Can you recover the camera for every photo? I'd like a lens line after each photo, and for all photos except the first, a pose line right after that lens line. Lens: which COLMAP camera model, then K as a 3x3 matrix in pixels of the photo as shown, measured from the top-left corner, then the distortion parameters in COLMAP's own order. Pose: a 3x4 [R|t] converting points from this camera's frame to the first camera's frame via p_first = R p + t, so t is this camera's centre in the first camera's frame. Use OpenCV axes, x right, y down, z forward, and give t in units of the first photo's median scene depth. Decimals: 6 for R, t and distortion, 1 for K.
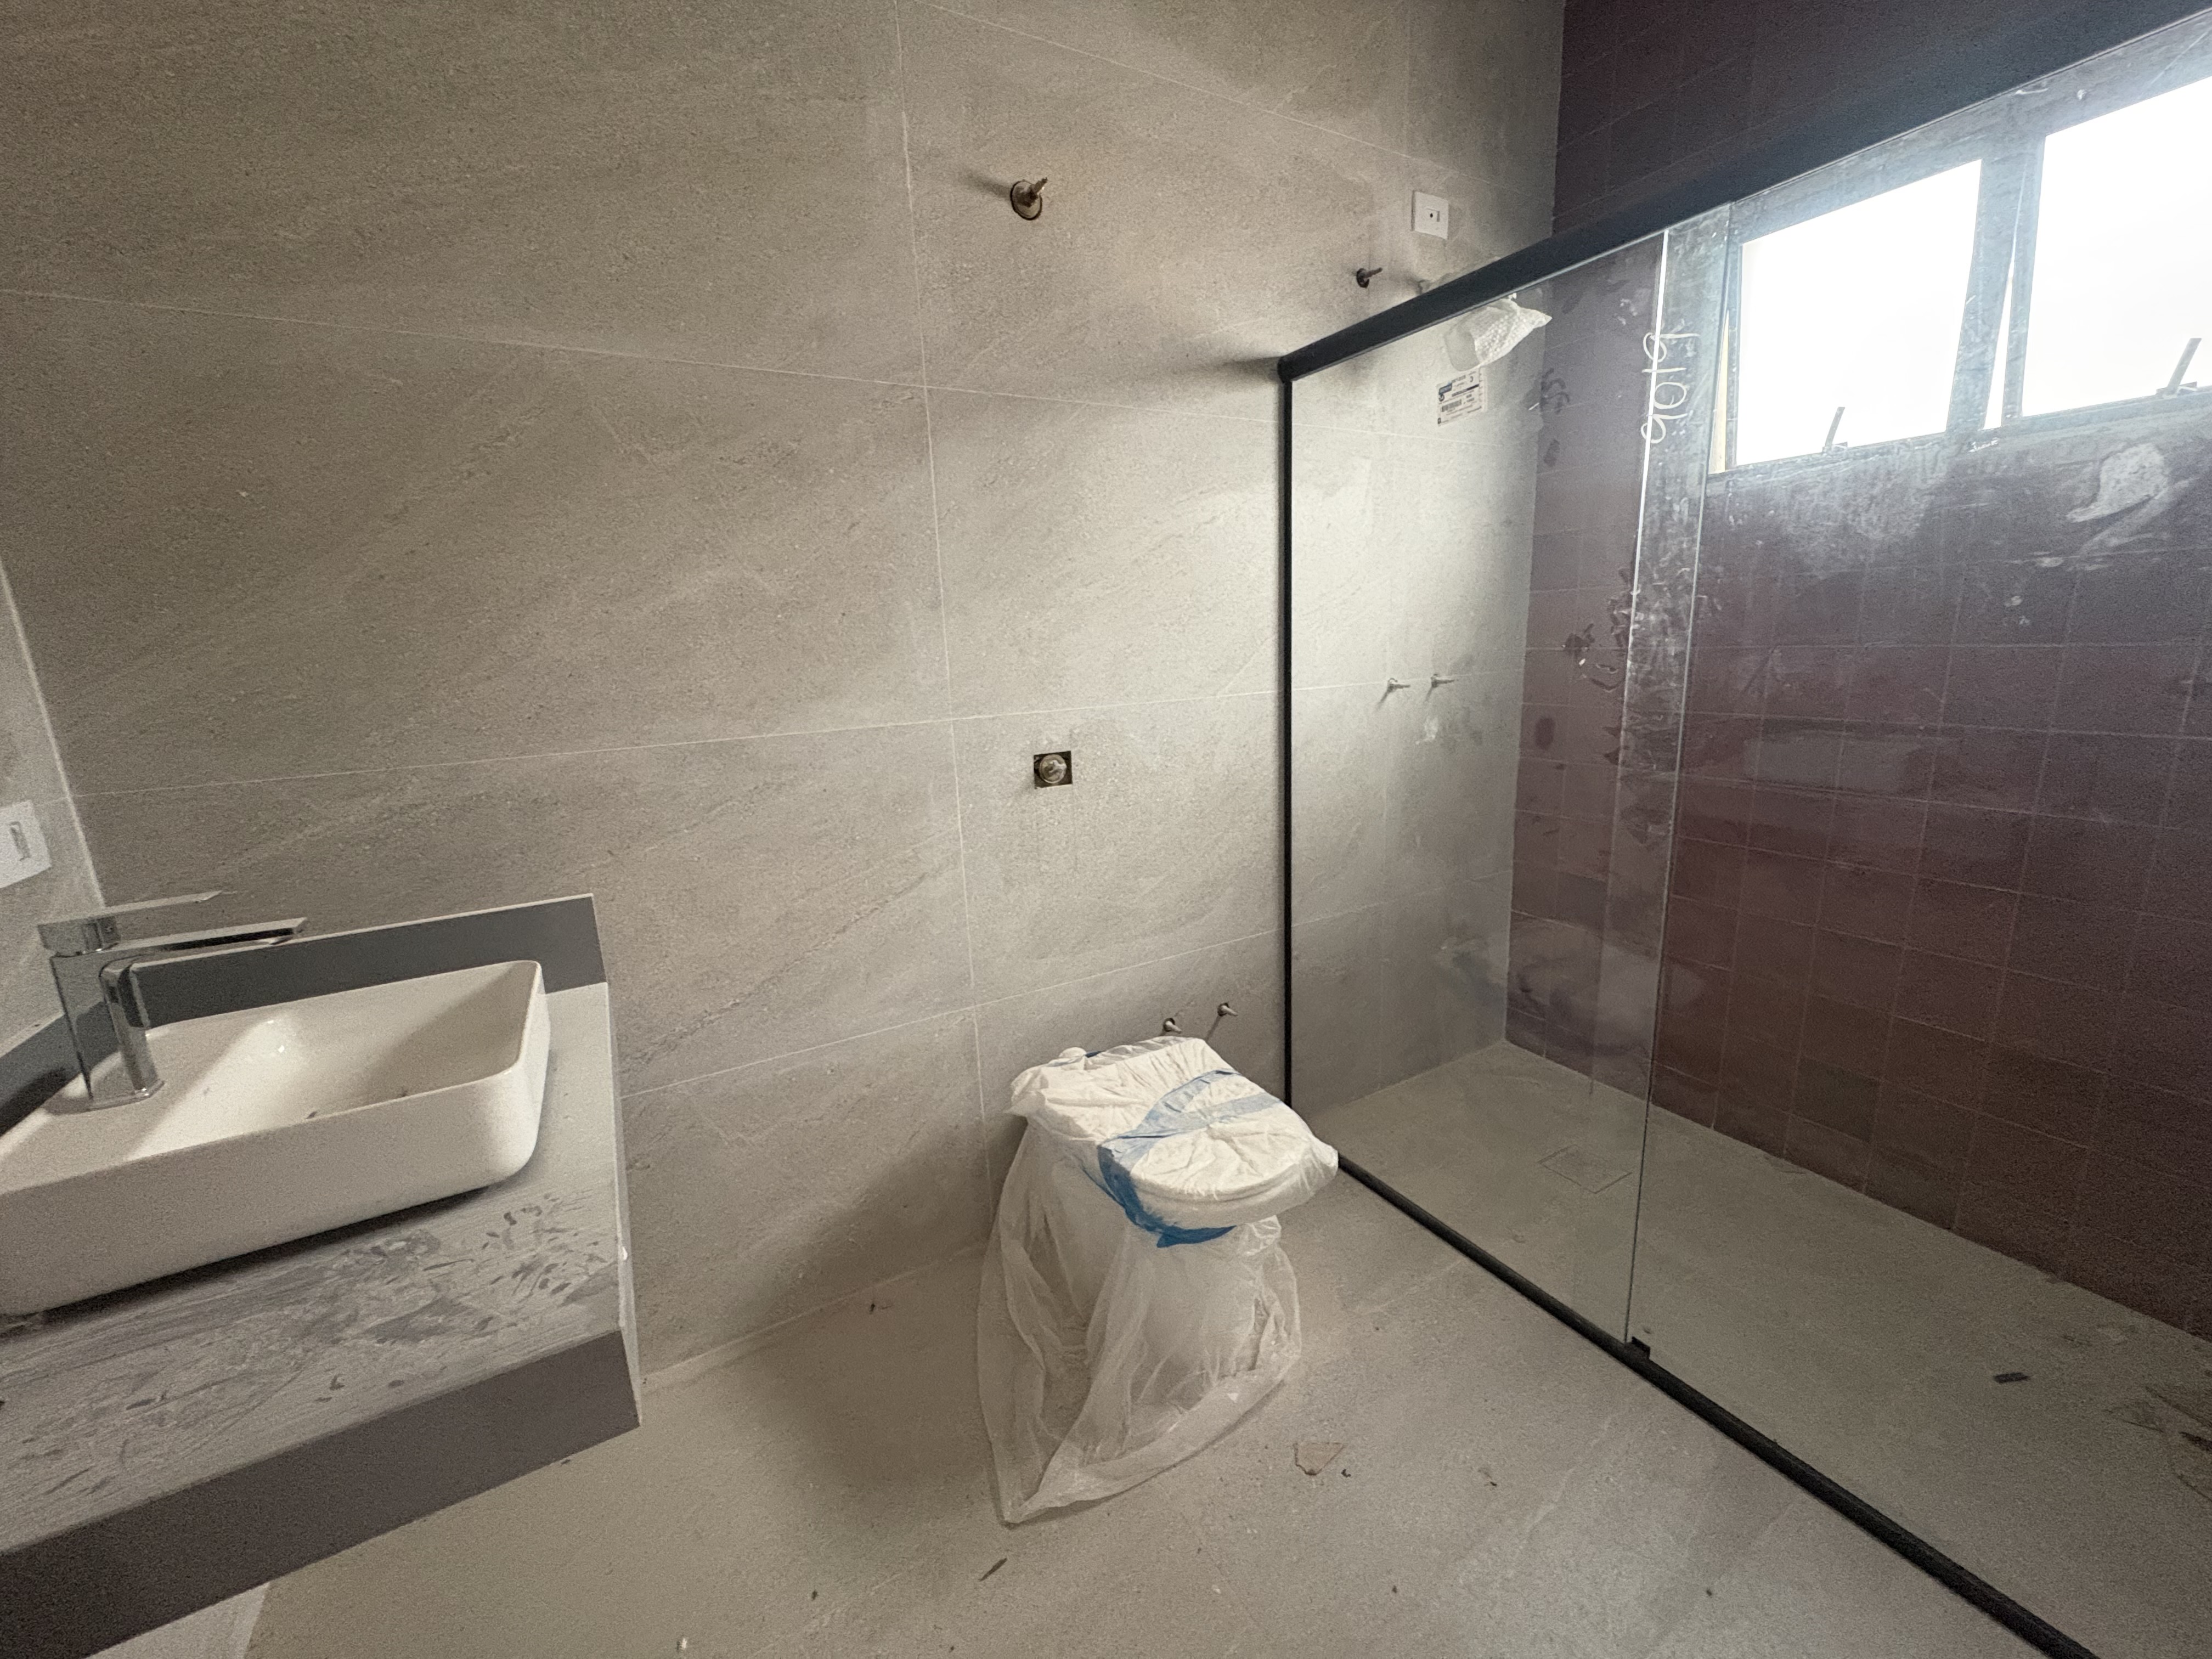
lens RADIAL K [[897.2, 0, 1097.3], [0, 897.2, 831.2], [0, 0, 1]] dist [0.011400, -0.000217]
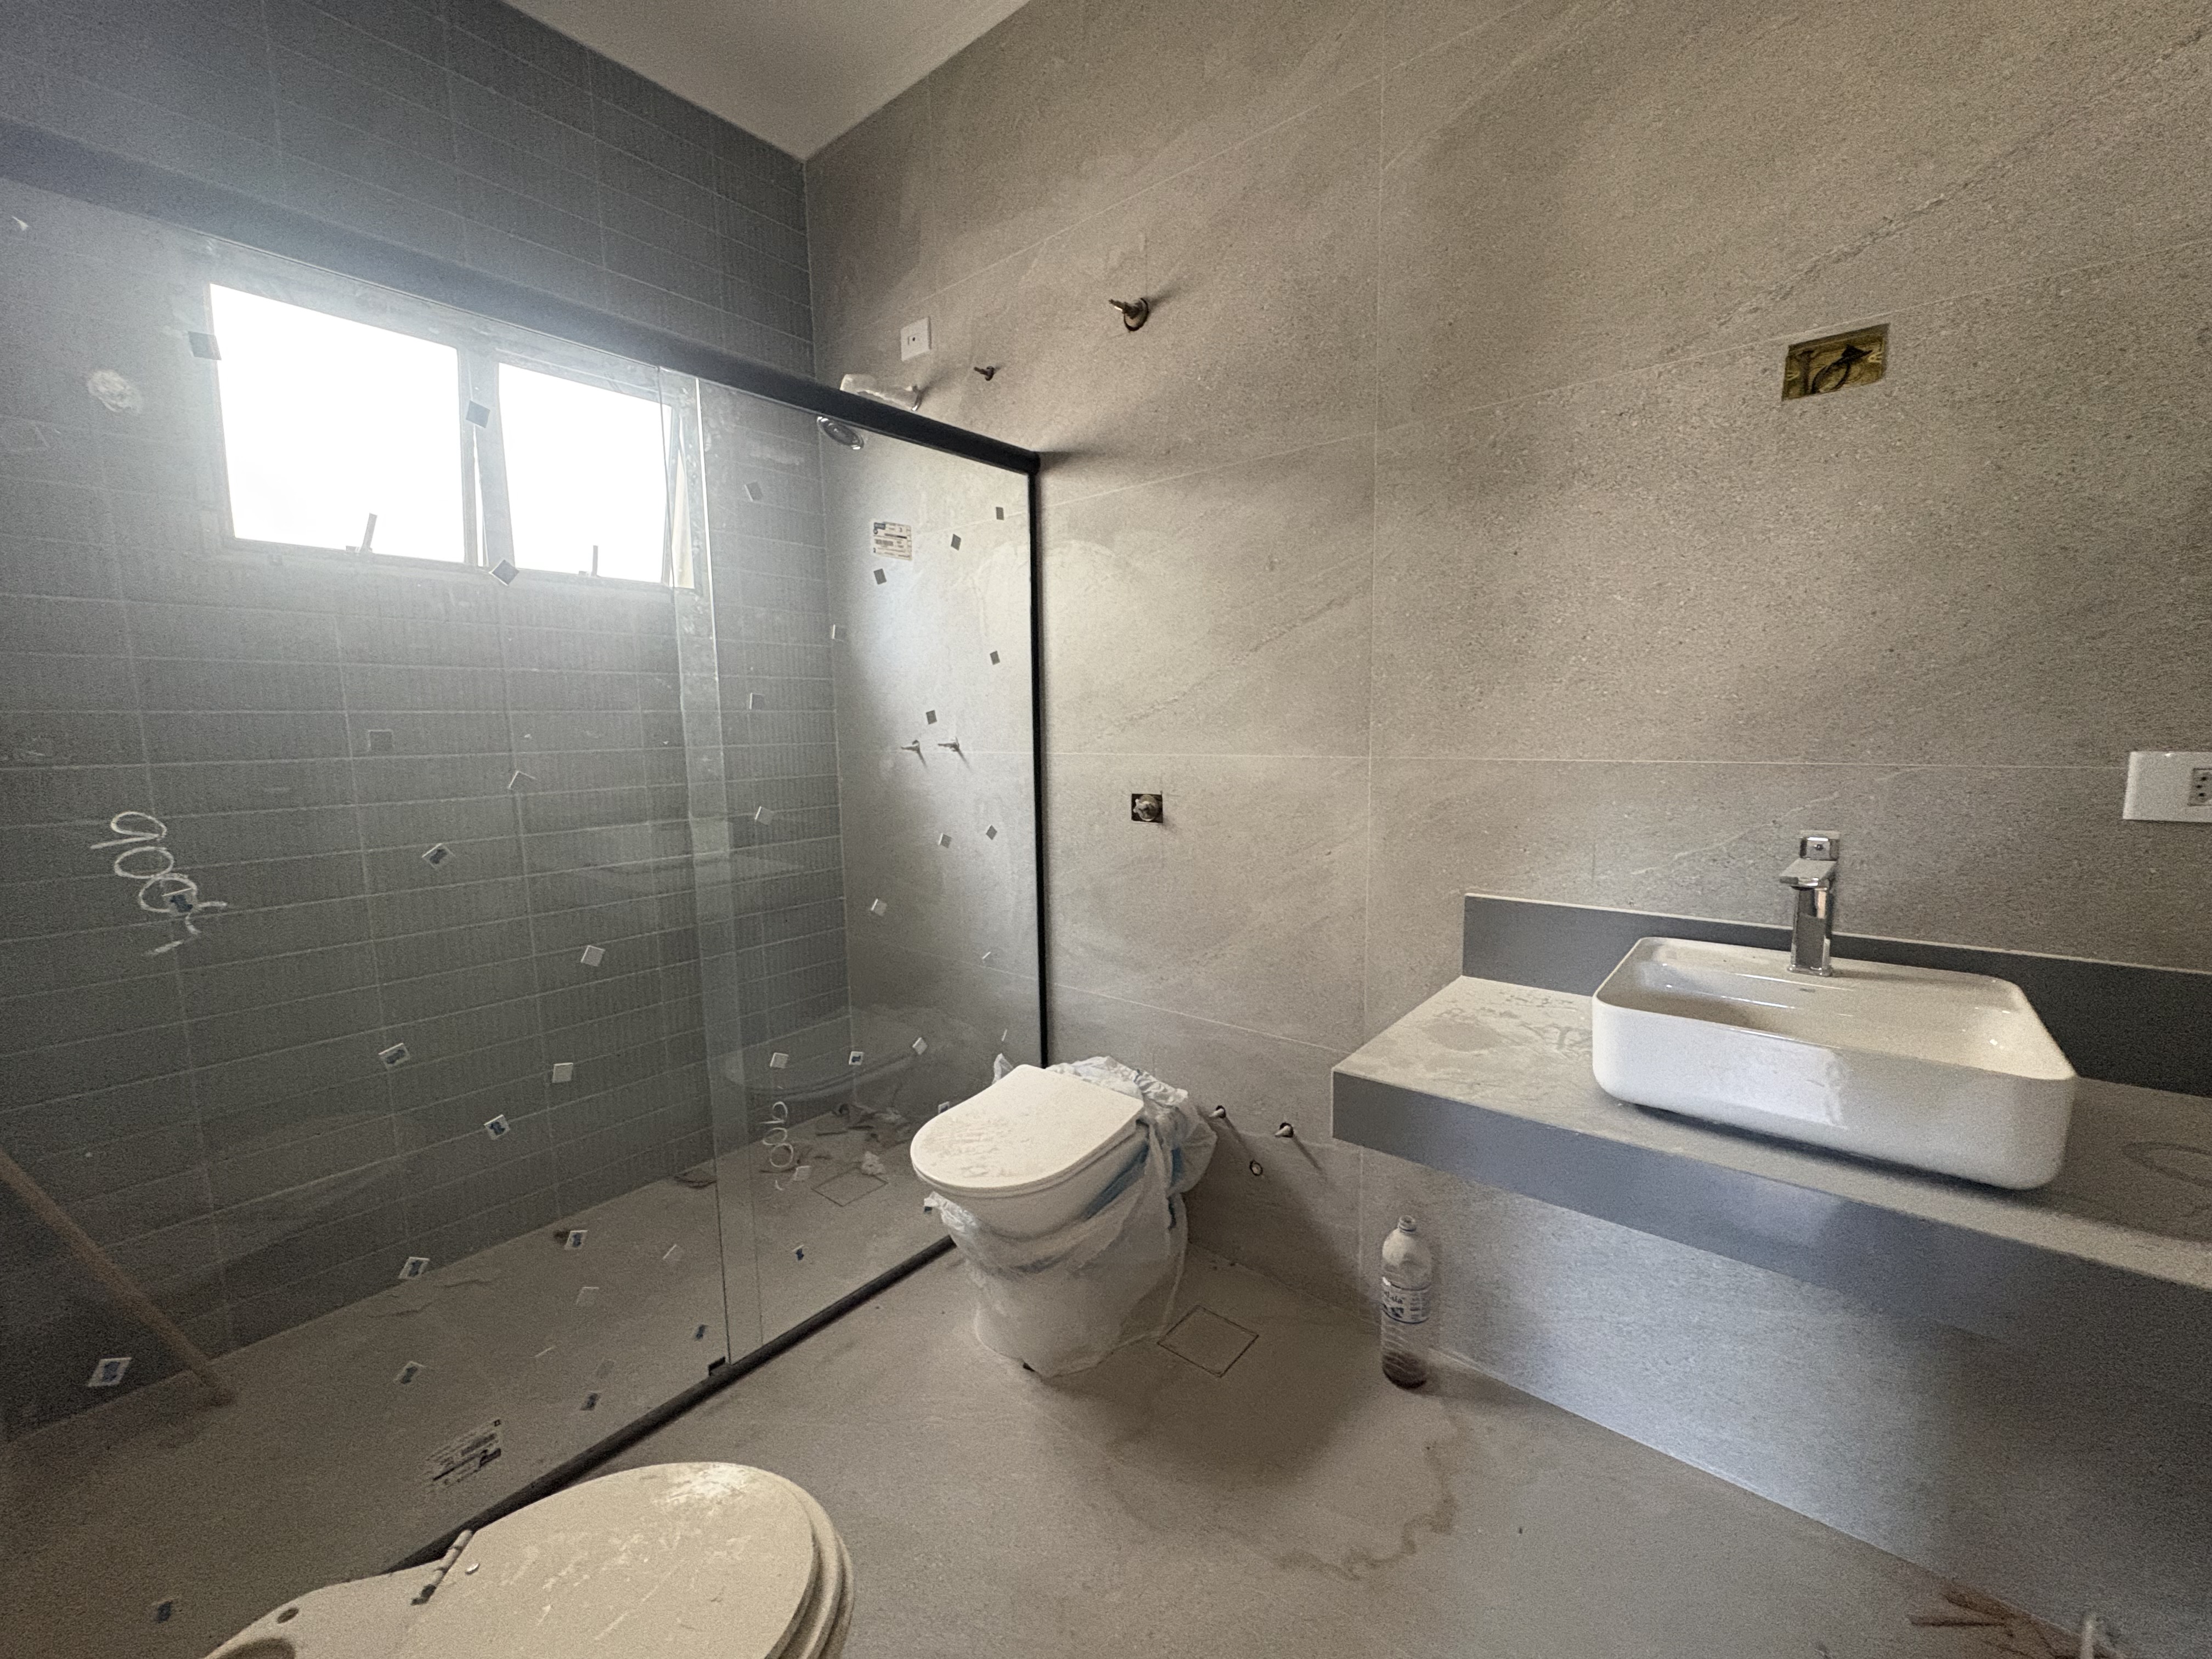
lens RADIAL K [[897.2, 0, 1097.3], [0, 897.2, 831.2], [0, 0, 1]] dist [0.011400, -0.000217]
pose [[-0.372022, -0.083880, 0.924426, -0.543152], [0.223131, 0.958625, 0.176779, -0.141053], [-0.901006, 0.272034, -0.337913, 0.827215]]
